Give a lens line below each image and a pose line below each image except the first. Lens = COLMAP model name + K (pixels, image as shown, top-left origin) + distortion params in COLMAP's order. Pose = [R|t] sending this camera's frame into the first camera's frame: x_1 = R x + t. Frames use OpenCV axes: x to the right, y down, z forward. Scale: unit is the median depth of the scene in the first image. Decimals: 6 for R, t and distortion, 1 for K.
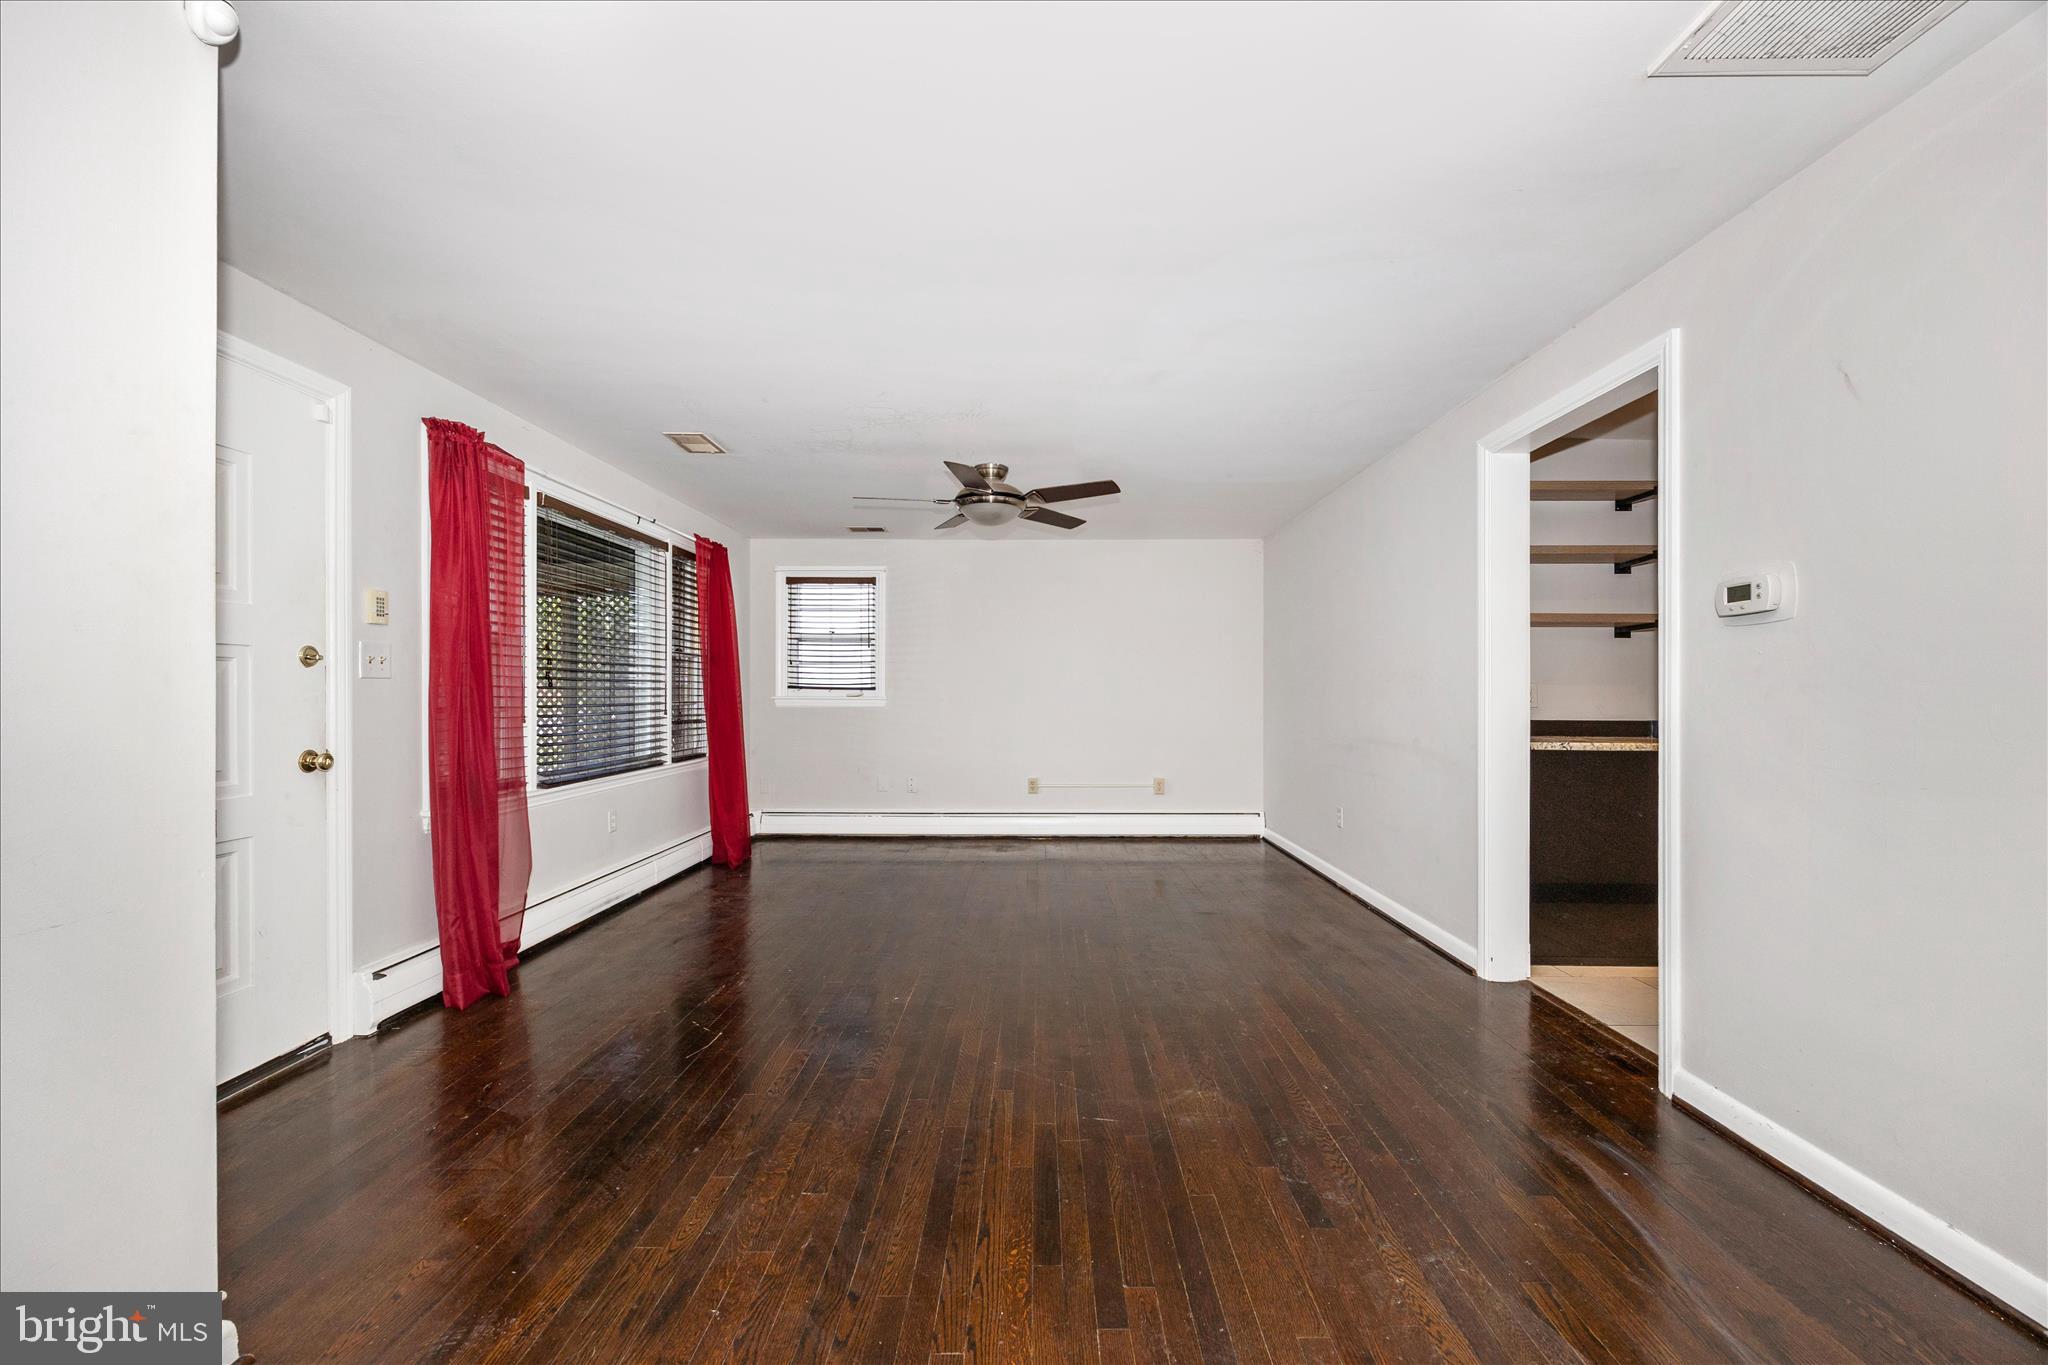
lens RADIAL K [[792.6, 0, 1035.5], [0, 792.6, 690.3], [0, 0, 1]] dist [-0.000936, -0.000033]
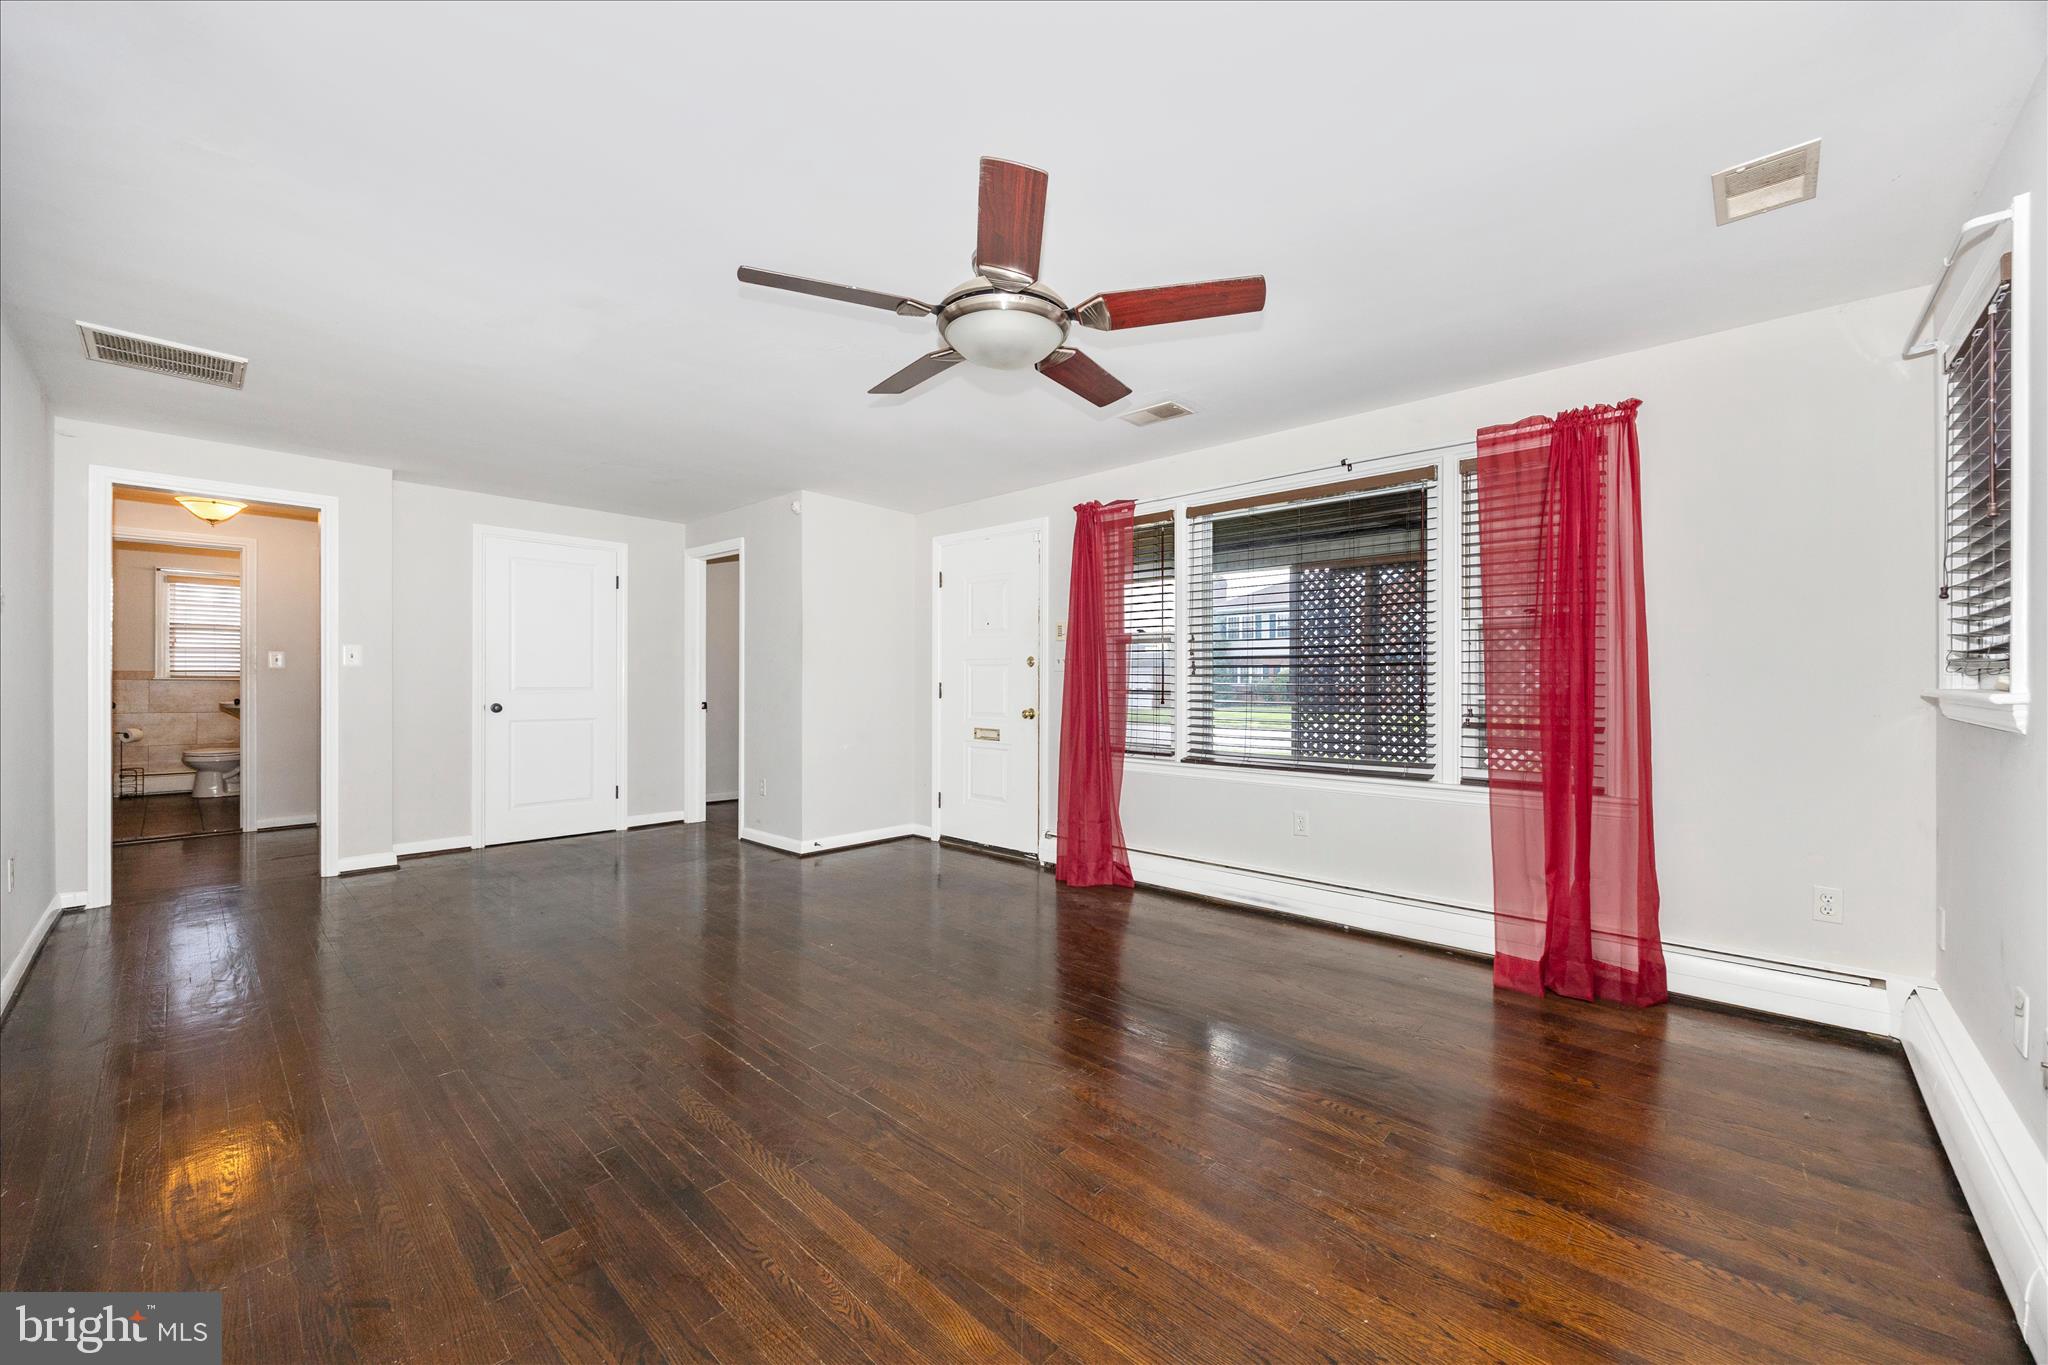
lens RADIAL K [[788.4, 0, 1036.8], [0, 788.4, 686.3], [0, 0, 1]] dist [0.000256, -0.000082]
pose [[-0.671838, 0.001912, -0.740695, 0.371241], [-0.001296, 0.999992, 0.003756, 0.008315], [0.740697, 0.003484, -0.671830, 1.569781]]
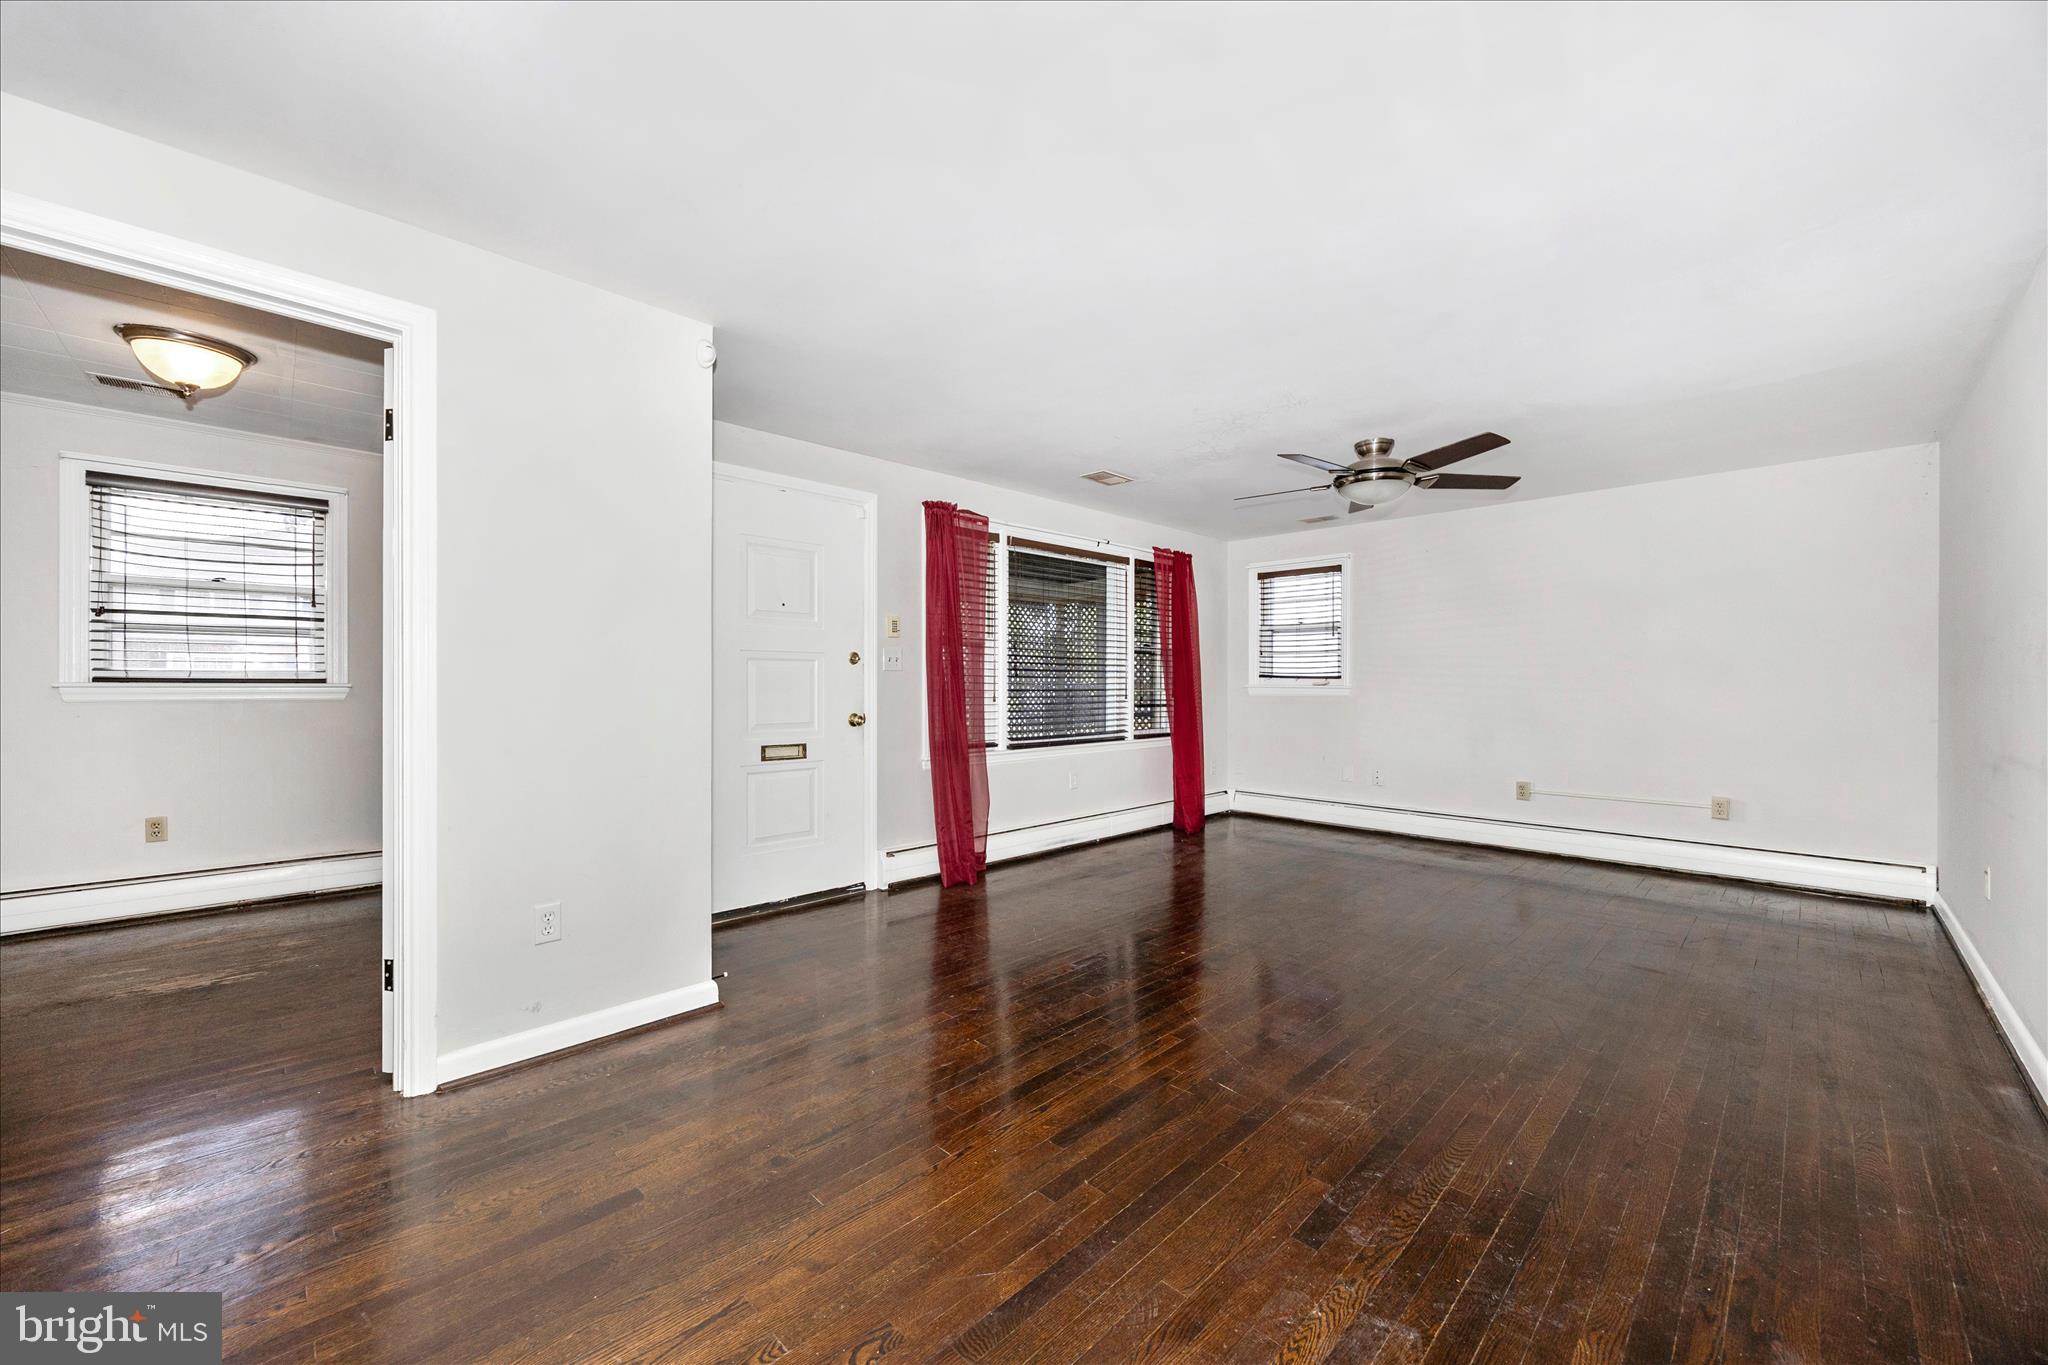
lens RADIAL K [[783.8, 0, 1024.0], [0, 783.8, 682.5], [0, 0, 1]] dist [-0.001228, -0.000124]
pose [[0.705538, 0.001856, -0.708670, 0.355806], [-0.000164, 0.999997, 0.002456, 0.003694], [0.708672, -0.001617, 0.705536, 0.047833]]
